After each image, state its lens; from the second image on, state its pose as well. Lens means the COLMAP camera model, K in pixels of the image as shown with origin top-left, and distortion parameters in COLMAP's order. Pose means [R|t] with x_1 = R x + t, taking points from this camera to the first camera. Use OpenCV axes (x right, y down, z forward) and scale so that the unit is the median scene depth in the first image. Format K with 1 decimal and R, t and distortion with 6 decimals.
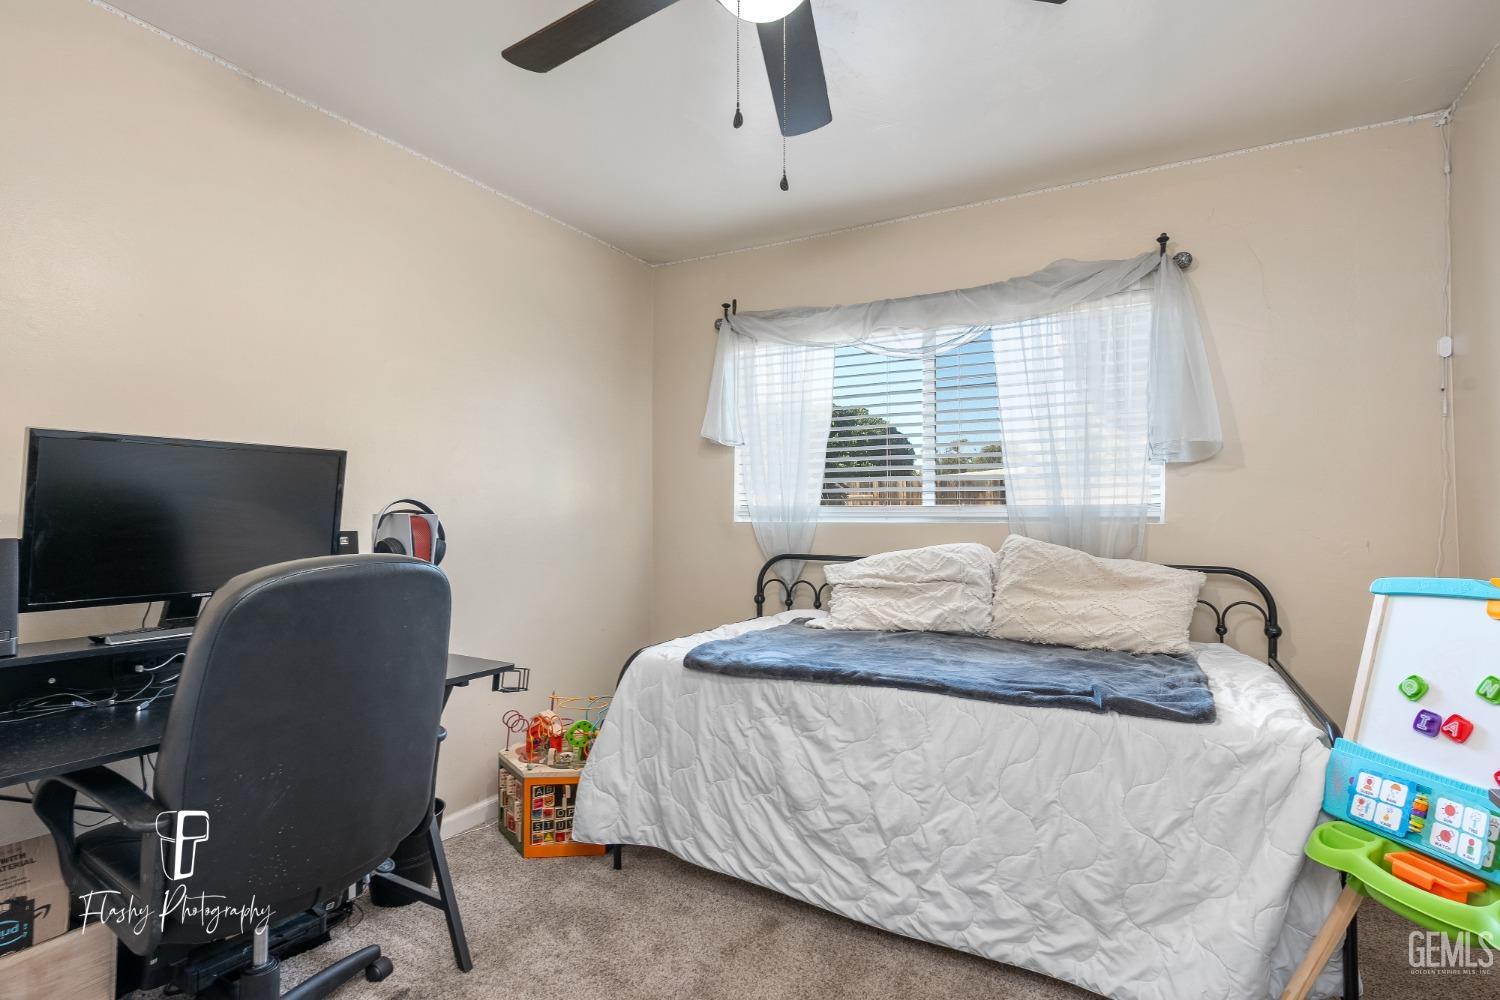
lens RADIAL K [[745.6, 0, 748.6], [0, 745.6, 499.8], [0, 0, 1]] dist [-0.003906, 0.000420]
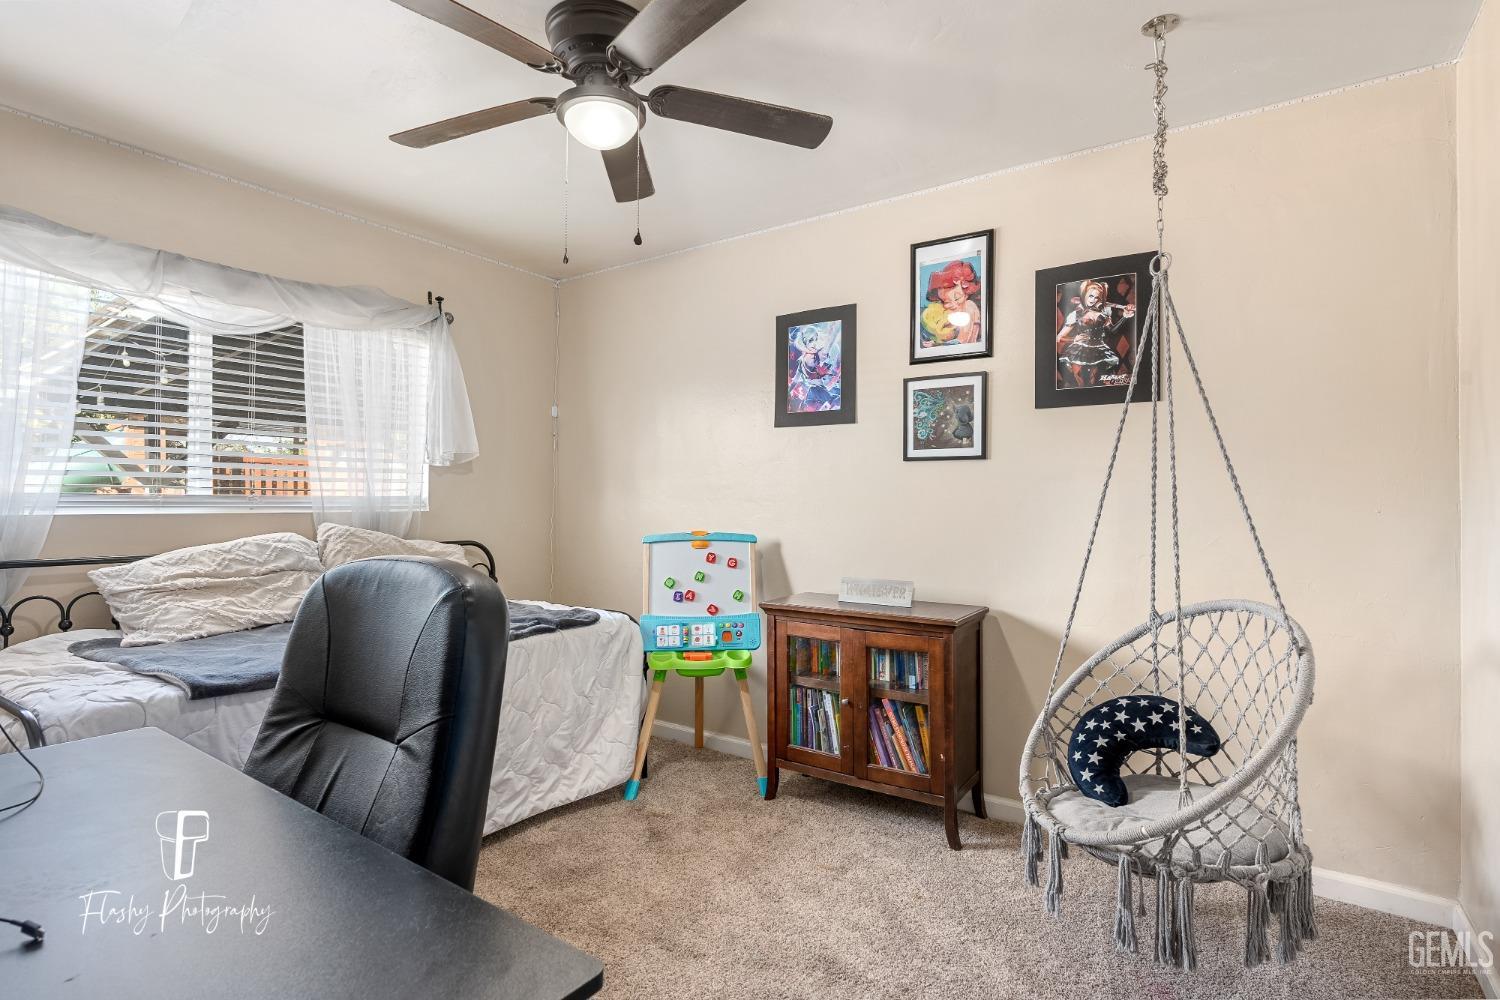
lens RADIAL K [[745.6, 0, 748.6], [0, 745.6, 499.8], [0, 0, 1]] dist [-0.003906, 0.000420]
pose [[0.097404, 0.005803, 0.995228, -0.754823], [-0.020867, 0.999775, -0.003788, 0.004989], [-0.995026, -0.020399, 0.097503, 0.323115]]
